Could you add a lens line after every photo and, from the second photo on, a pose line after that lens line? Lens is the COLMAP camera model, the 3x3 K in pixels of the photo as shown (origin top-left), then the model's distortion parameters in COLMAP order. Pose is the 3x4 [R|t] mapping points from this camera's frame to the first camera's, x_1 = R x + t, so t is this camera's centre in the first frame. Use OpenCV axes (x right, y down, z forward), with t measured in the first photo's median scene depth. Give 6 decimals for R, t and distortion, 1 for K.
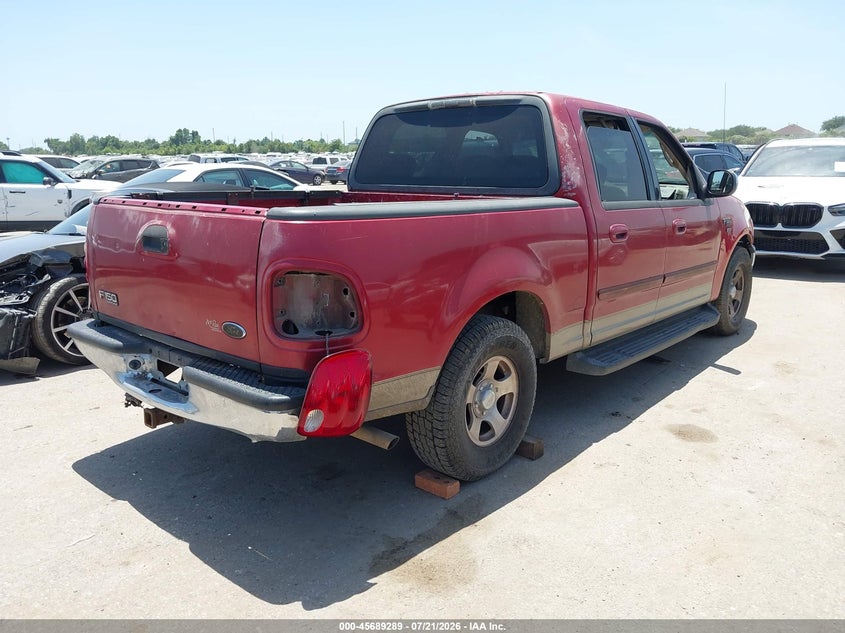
lens RADIAL K [[671.7, 0, 406.5], [0, 671.7, 314.7], [0, 0, 1]] dist [-0.000609, -0.007828]
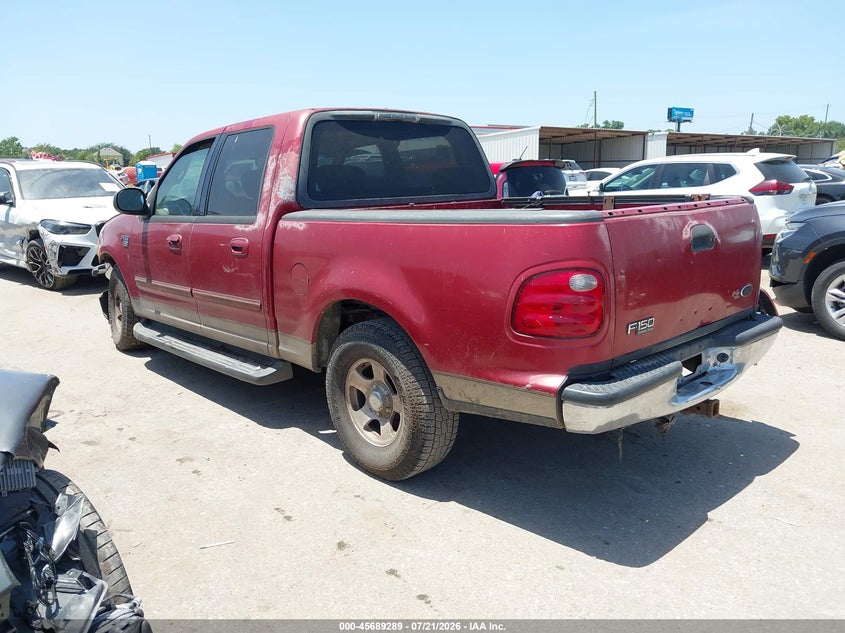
lens RADIAL K [[671.7, 0, 406.5], [0, 671.7, 314.7], [0, 0, 1]] dist [-0.000609, -0.007828]
pose [[0.100678, -0.199292, 0.974755, -1.081846], [0.242330, 0.955139, 0.170252, -0.213104], [-0.964956, 0.219071, 0.144456, 0.976925]]
